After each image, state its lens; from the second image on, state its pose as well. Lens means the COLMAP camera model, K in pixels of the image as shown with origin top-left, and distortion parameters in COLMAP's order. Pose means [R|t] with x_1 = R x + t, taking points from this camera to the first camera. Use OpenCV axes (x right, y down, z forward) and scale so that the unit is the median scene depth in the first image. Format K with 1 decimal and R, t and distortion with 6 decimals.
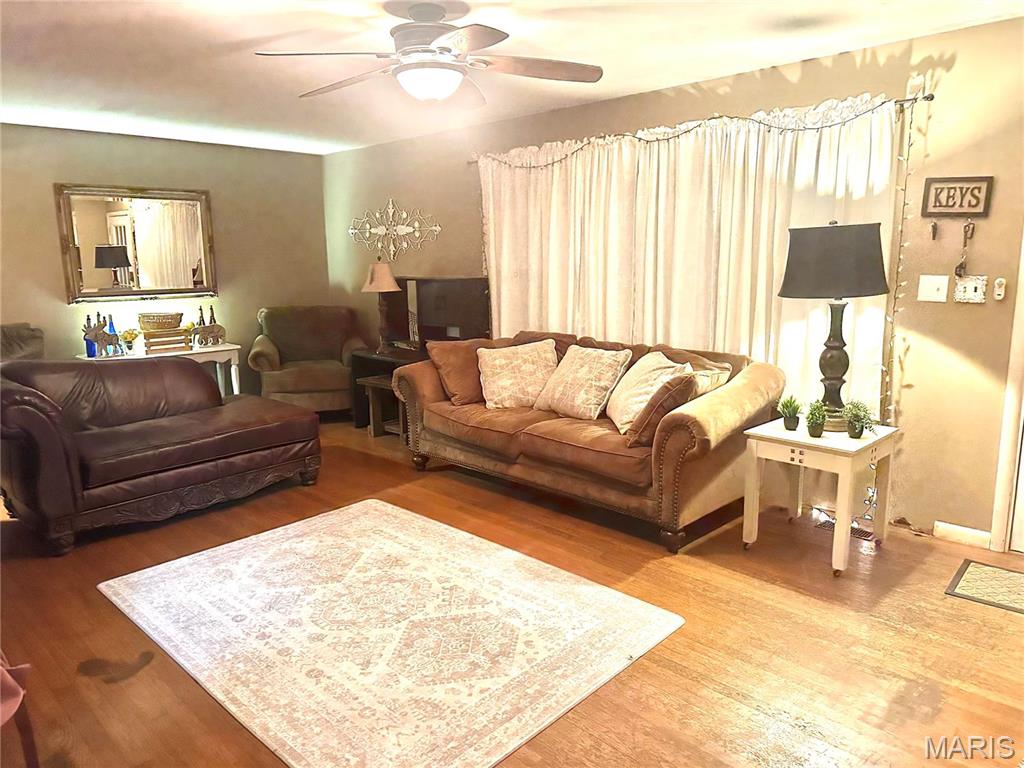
lens RADIAL K [[711.5, 0, 513.8], [0, 711.5, 383.5], [0, 0, 1]] dist [0.027485, -0.004965]
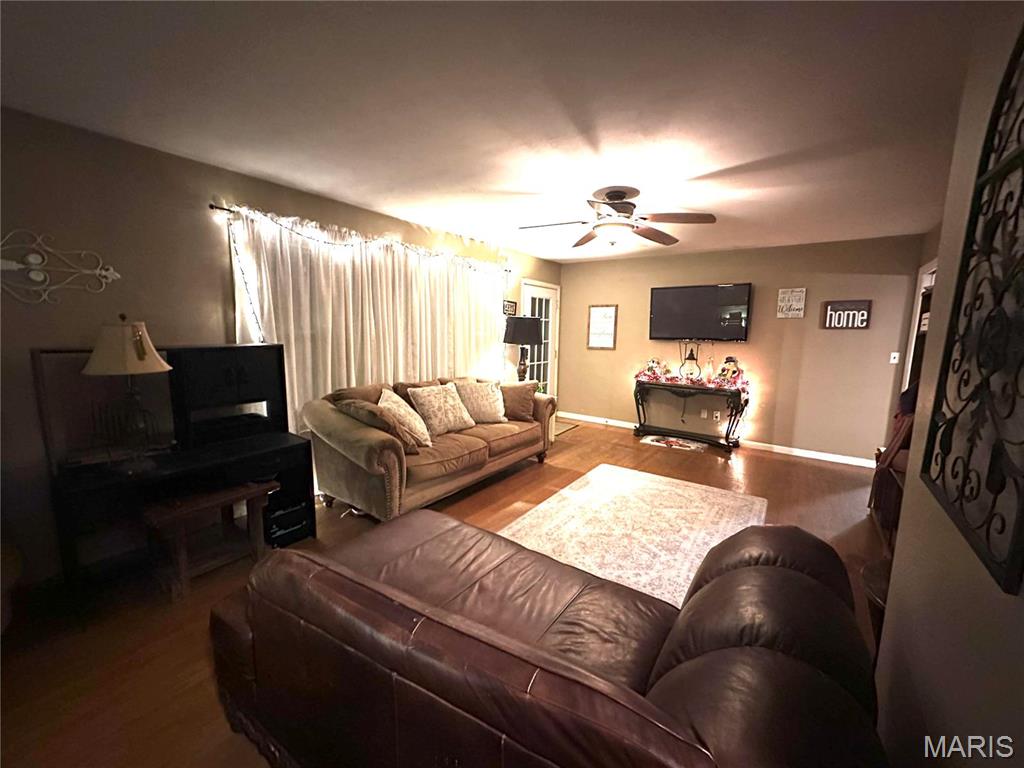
lens RADIAL K [[412.3, 0, 515.1], [0, 412.3, 386.8], [0, 0, 1]] dist [0.000818, 0.000423]
pose [[-0.159087, -0.125046, 0.979313, -1.008851], [0.163664, 0.974881, 0.151067, -0.201650], [-0.973604, 0.184311, -0.134626, 1.268816]]
